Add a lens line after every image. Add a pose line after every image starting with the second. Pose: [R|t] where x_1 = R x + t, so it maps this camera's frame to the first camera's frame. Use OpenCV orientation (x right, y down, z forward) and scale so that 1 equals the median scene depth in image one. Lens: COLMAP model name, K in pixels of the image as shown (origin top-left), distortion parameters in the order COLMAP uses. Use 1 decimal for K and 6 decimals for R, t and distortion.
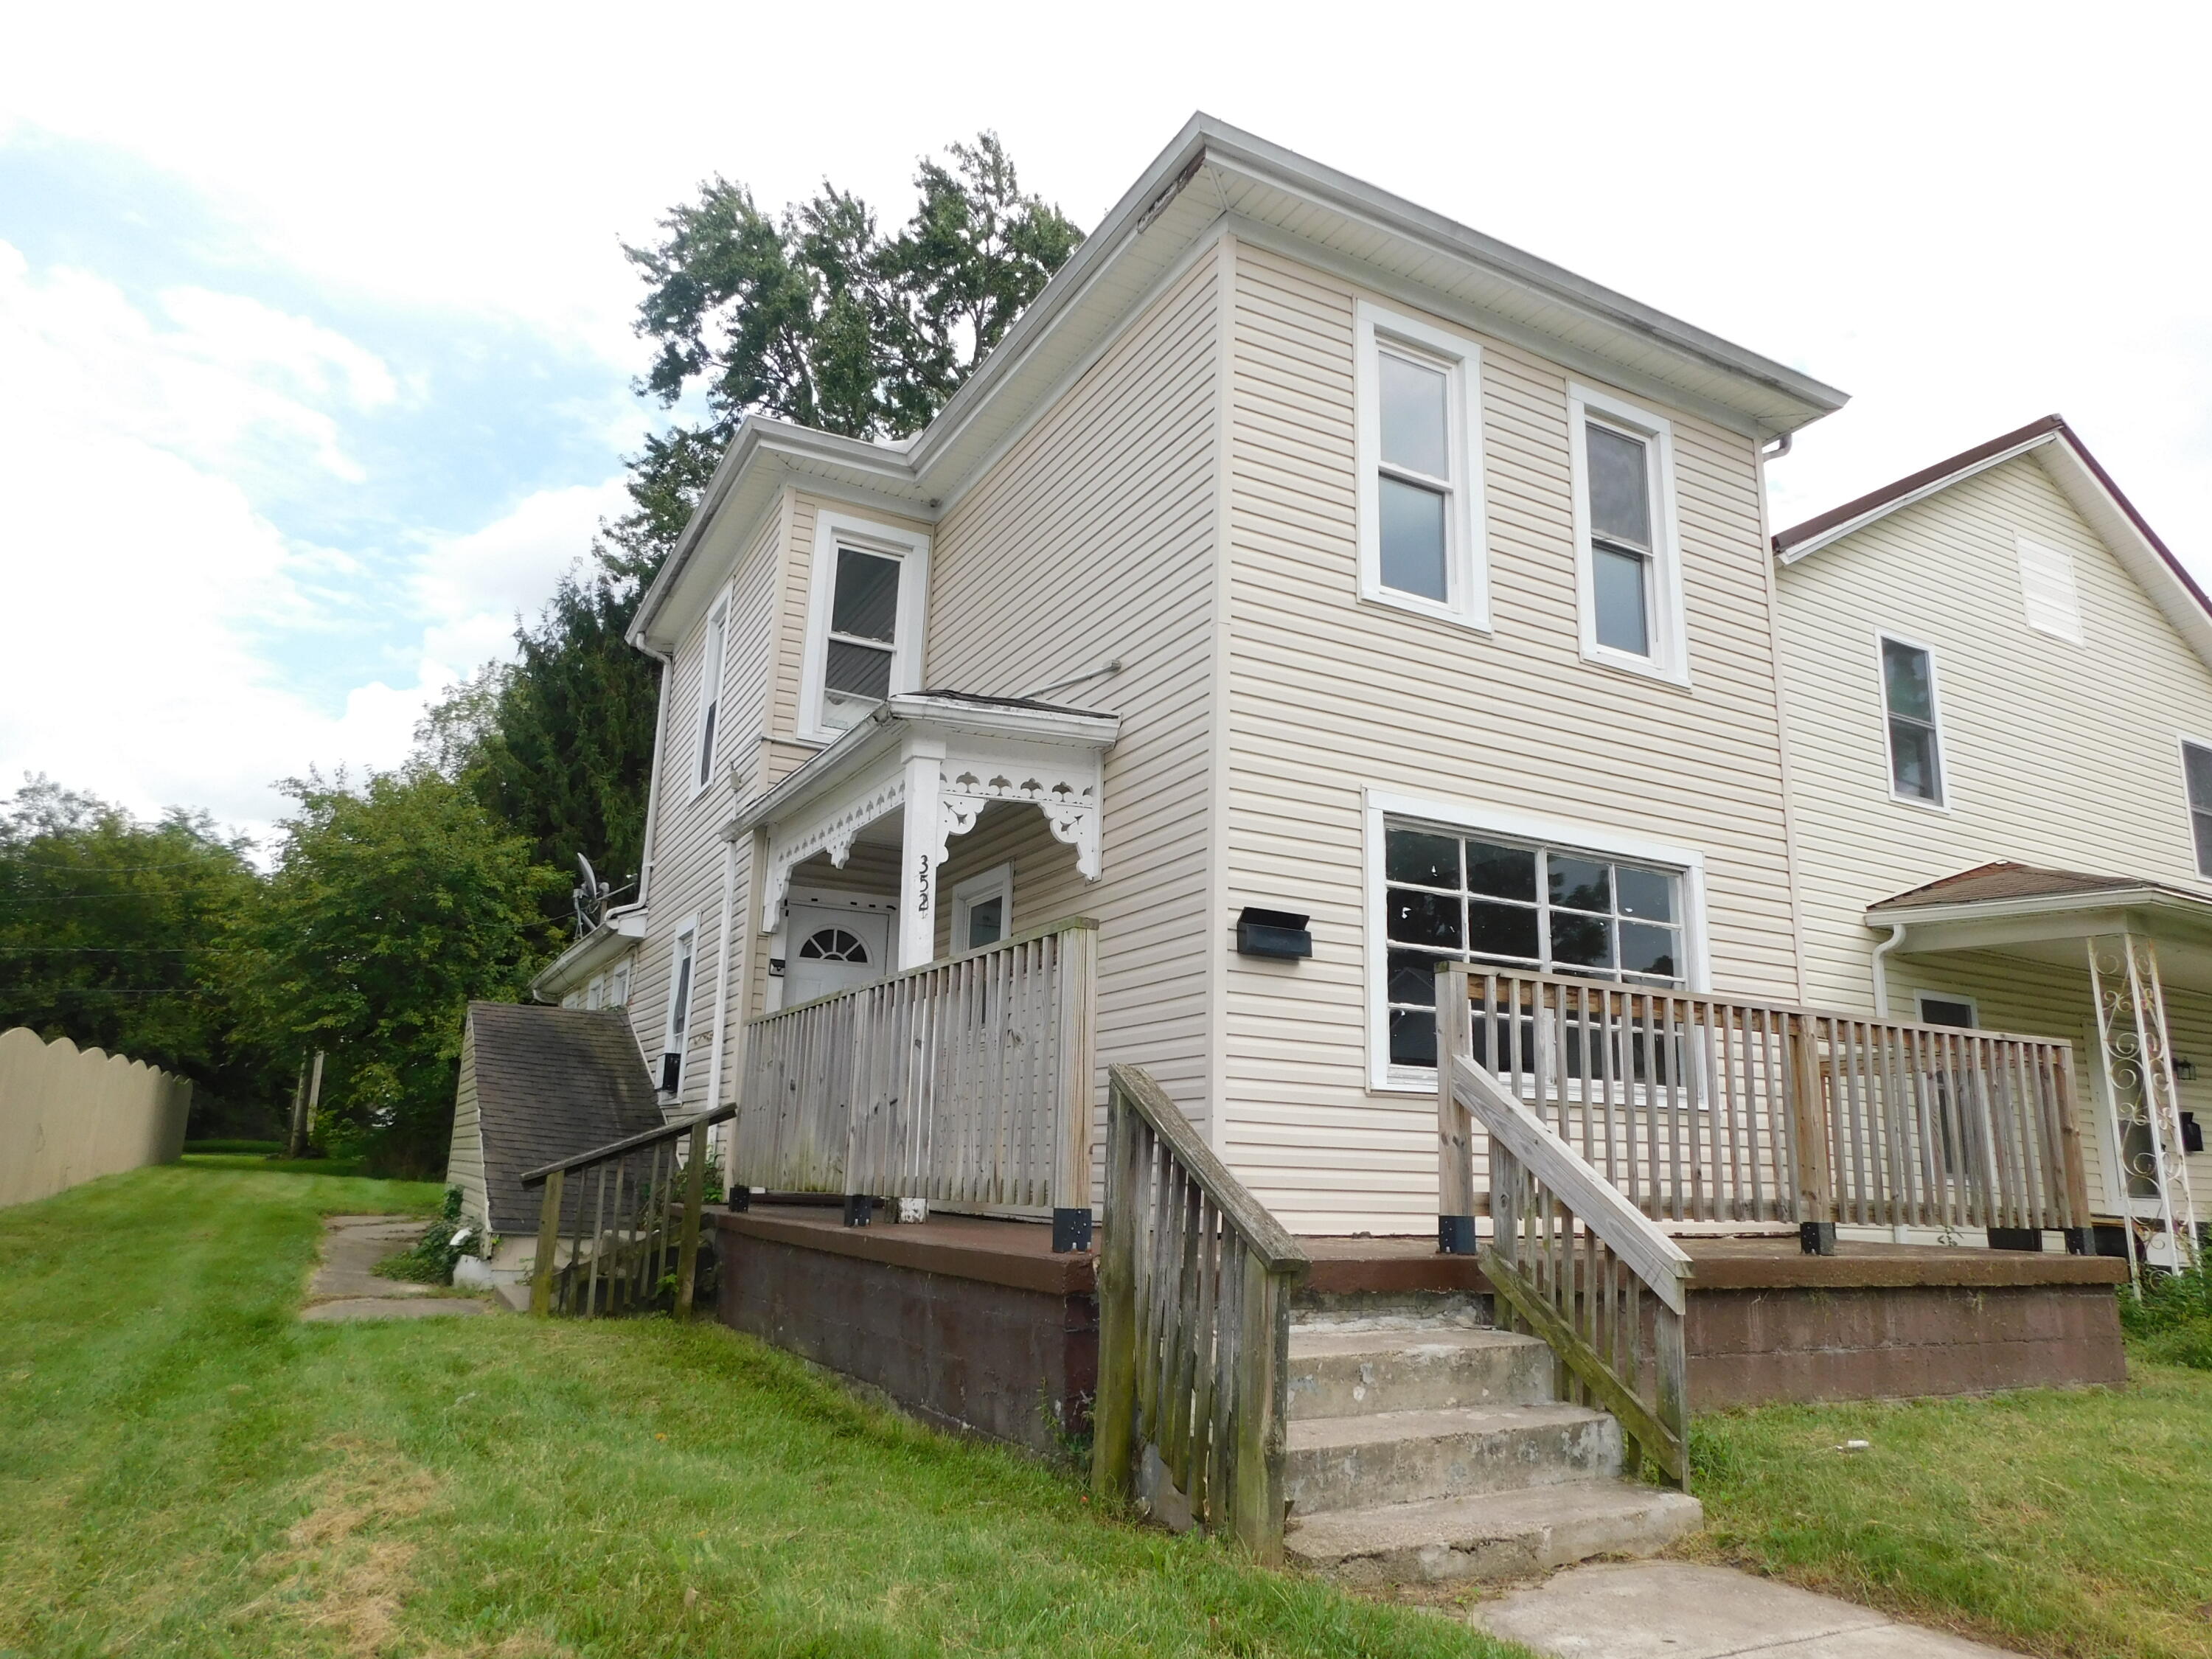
lens RADIAL K [[1466.3, 0, 1106.0], [0, 1466.3, 829.5], [0, 0, 1]] dist [-0.073831, 0.065262]
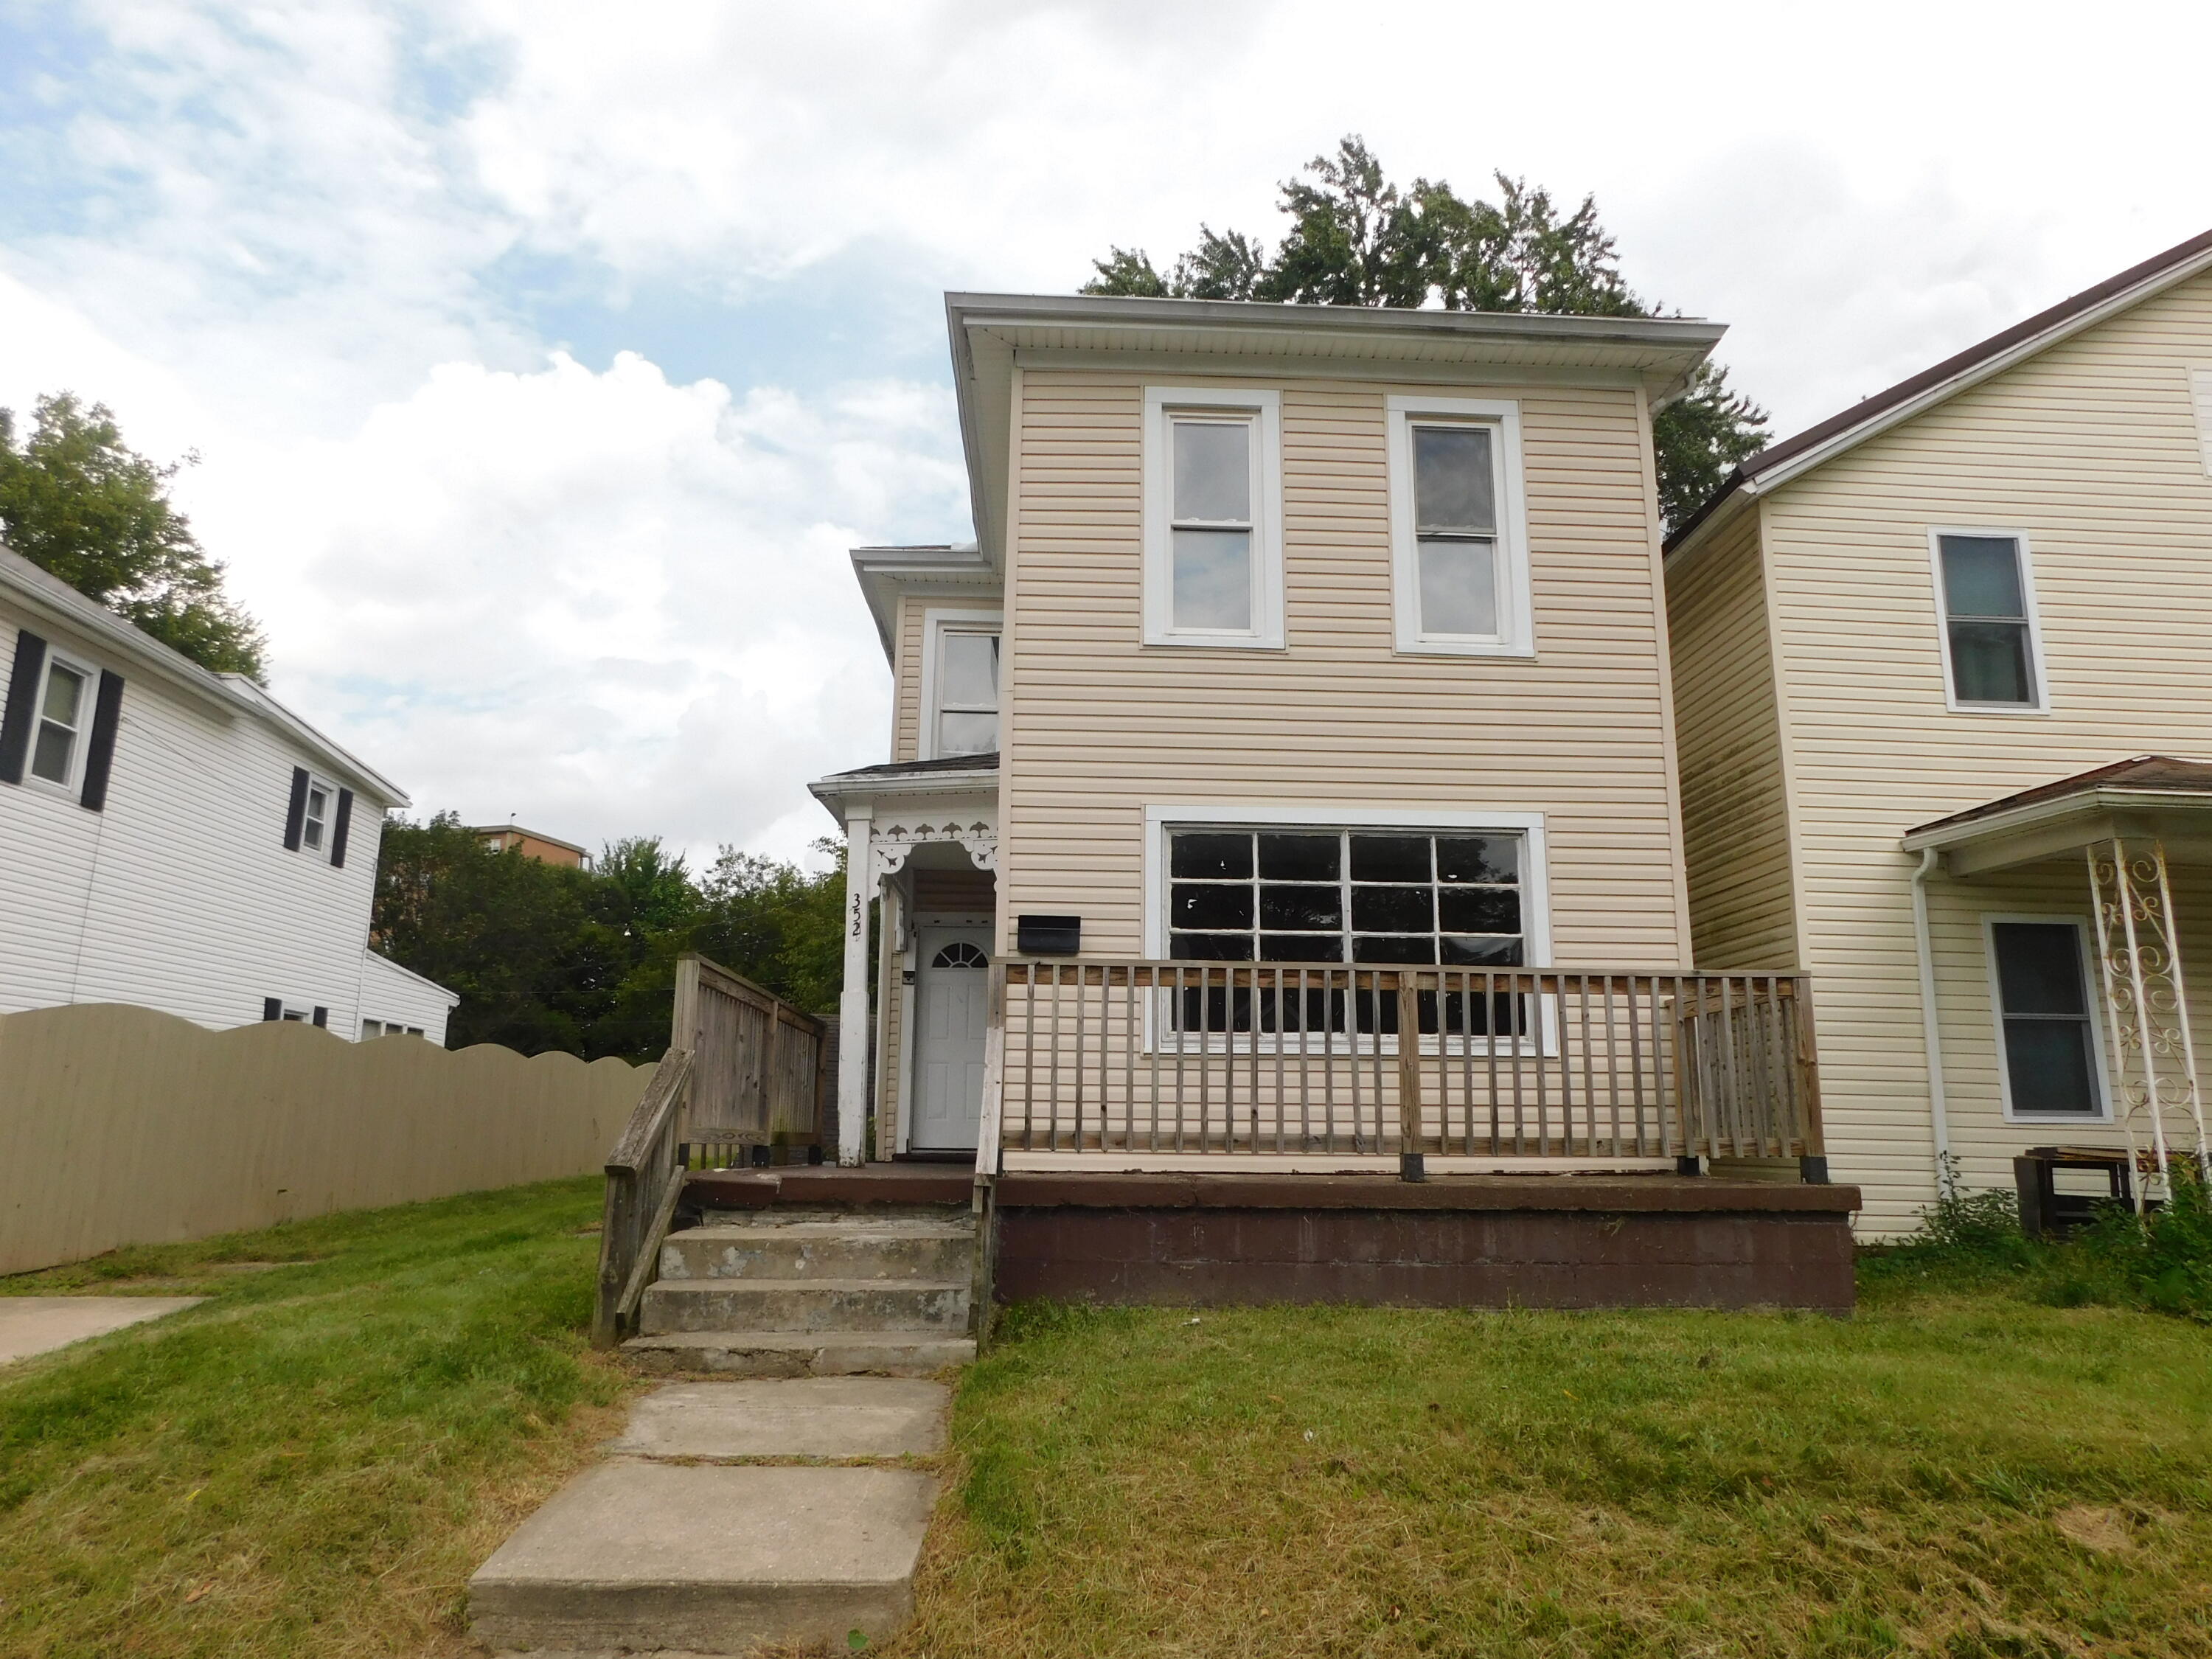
lens RADIAL K [[1466.3, 0, 1106.0], [0, 1466.3, 829.5], [0, 0, 1]] dist [-0.073831, 0.065262]
pose [[0.900041, -0.113675, -0.420720, 0.602108], [0.118748, 0.992823, -0.014217, 0.005276], [0.419316, -0.037164, 0.907079, -0.100587]]
